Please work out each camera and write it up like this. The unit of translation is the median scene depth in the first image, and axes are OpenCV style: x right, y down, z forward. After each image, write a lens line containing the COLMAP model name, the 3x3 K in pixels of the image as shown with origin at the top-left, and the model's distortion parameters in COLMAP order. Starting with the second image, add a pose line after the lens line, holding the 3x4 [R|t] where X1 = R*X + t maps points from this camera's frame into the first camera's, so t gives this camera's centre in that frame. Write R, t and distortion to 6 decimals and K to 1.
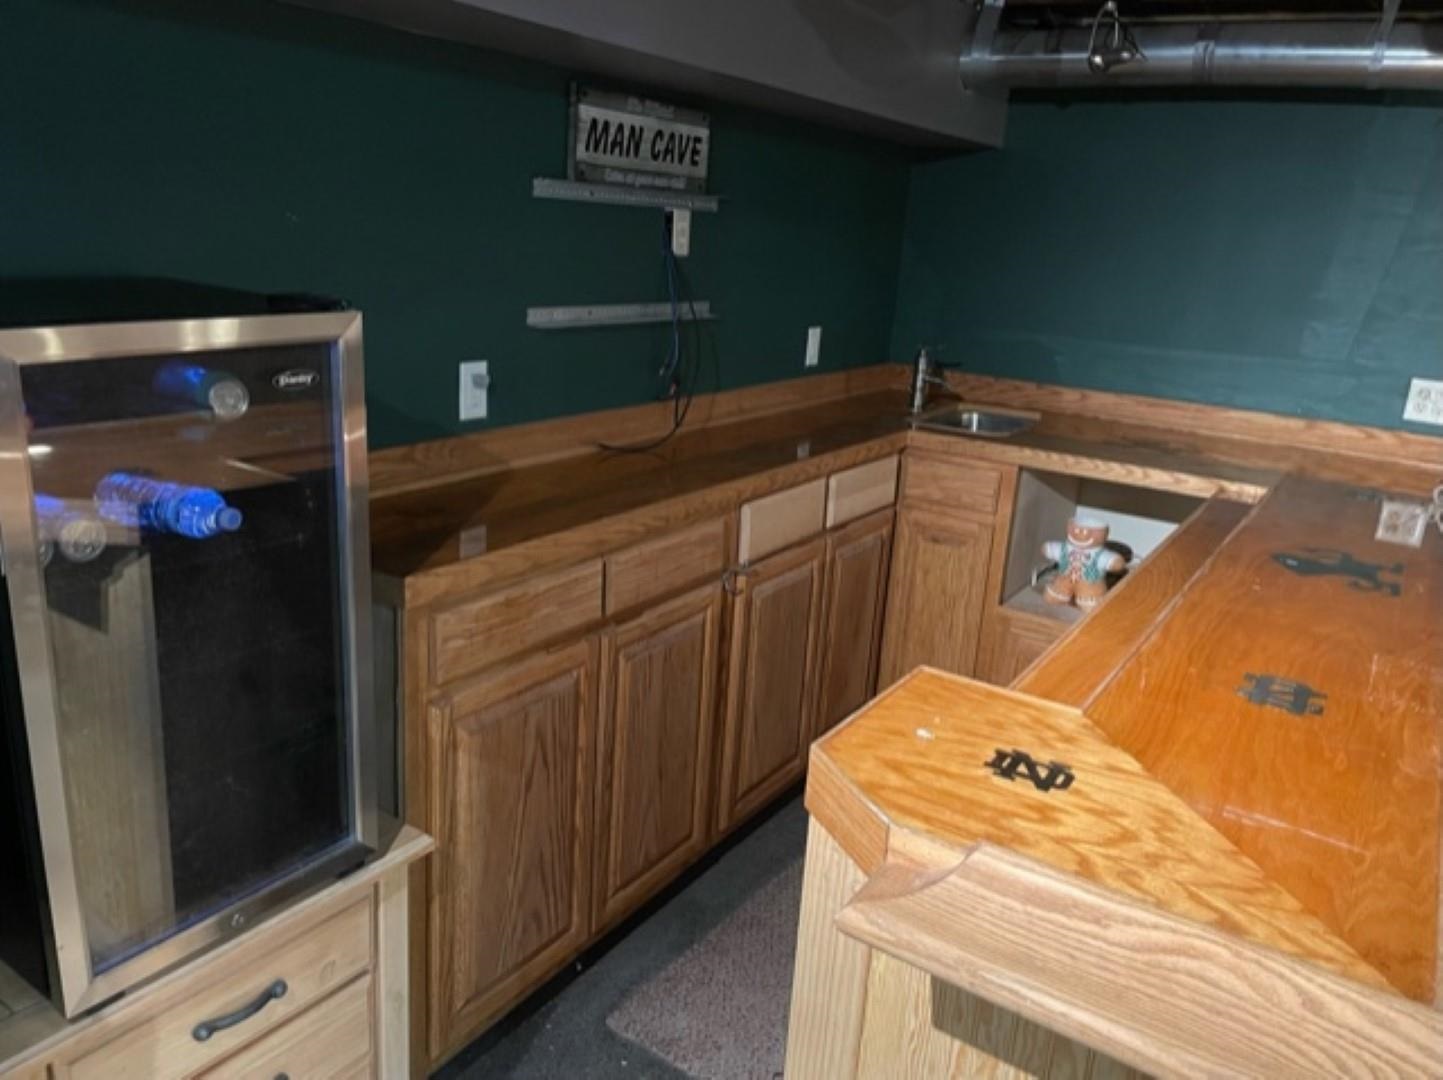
lens RADIAL K [[1089.5, 0, 741.0], [0, 1089.5, 522.1], [0, 0, 1]] dist [0.085077, -0.110066]
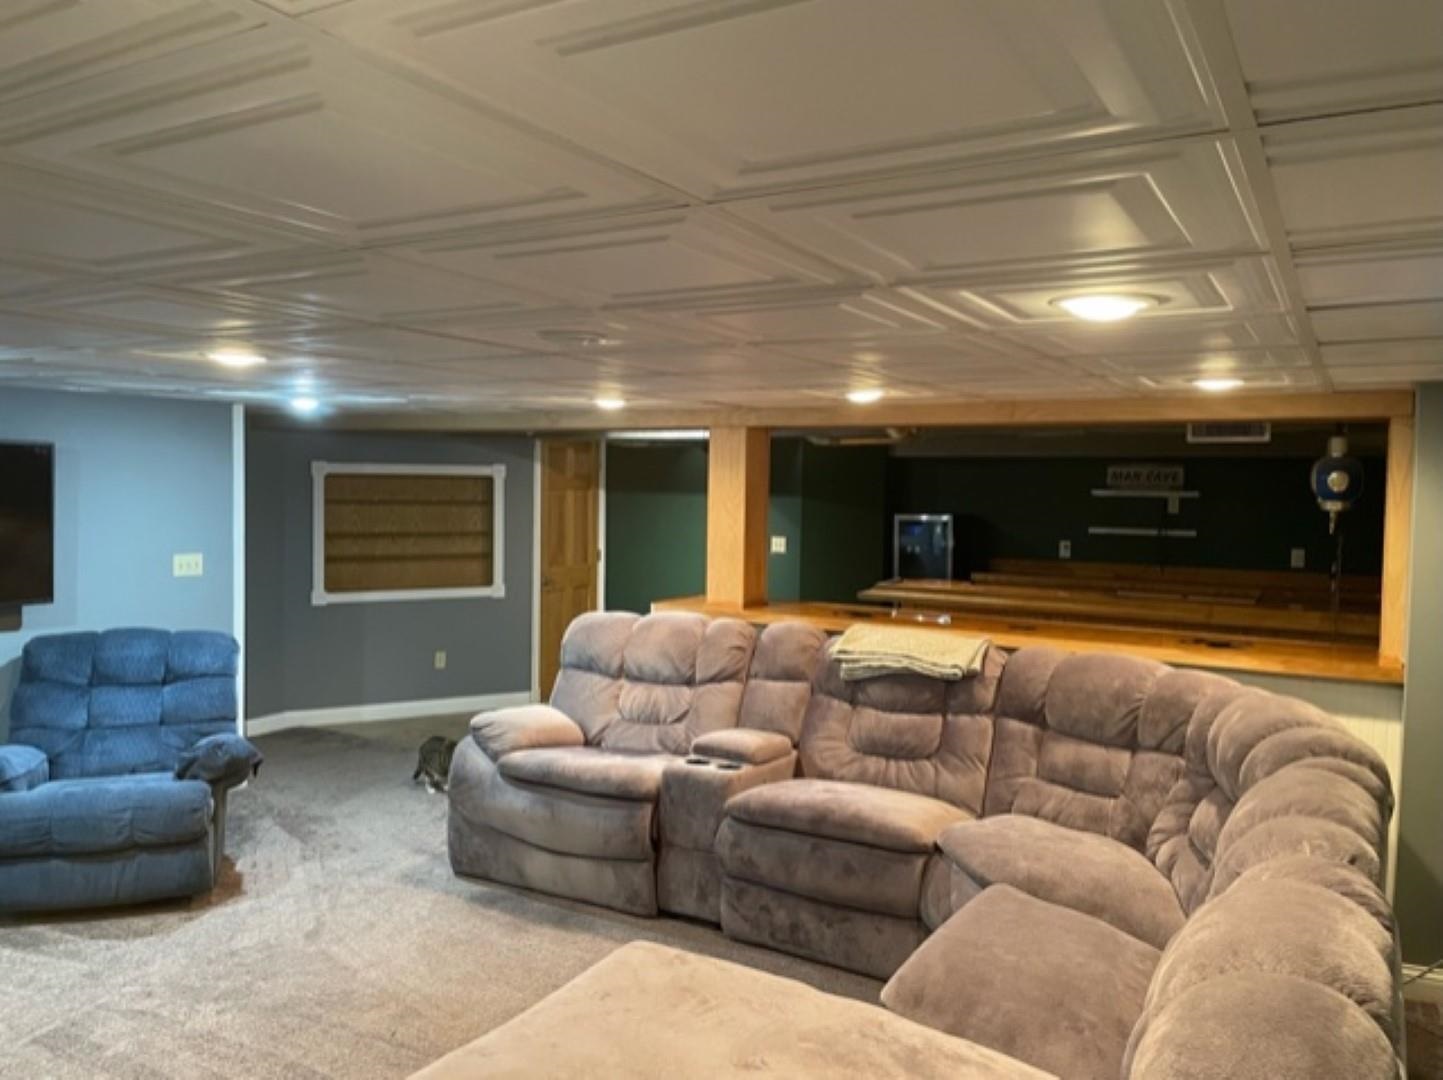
lens RADIAL K [[1089.5, 0, 722.5], [0, 1089.5, 534.4], [0, 0, 1]] dist [0.085077, -0.110066]
pose [[0.052266, -0.019525, -0.998442, 2.807172], [-0.278282, 0.959921, -0.033339, 0.223526], [0.959076, 0.279591, 0.044738, -0.188592]]
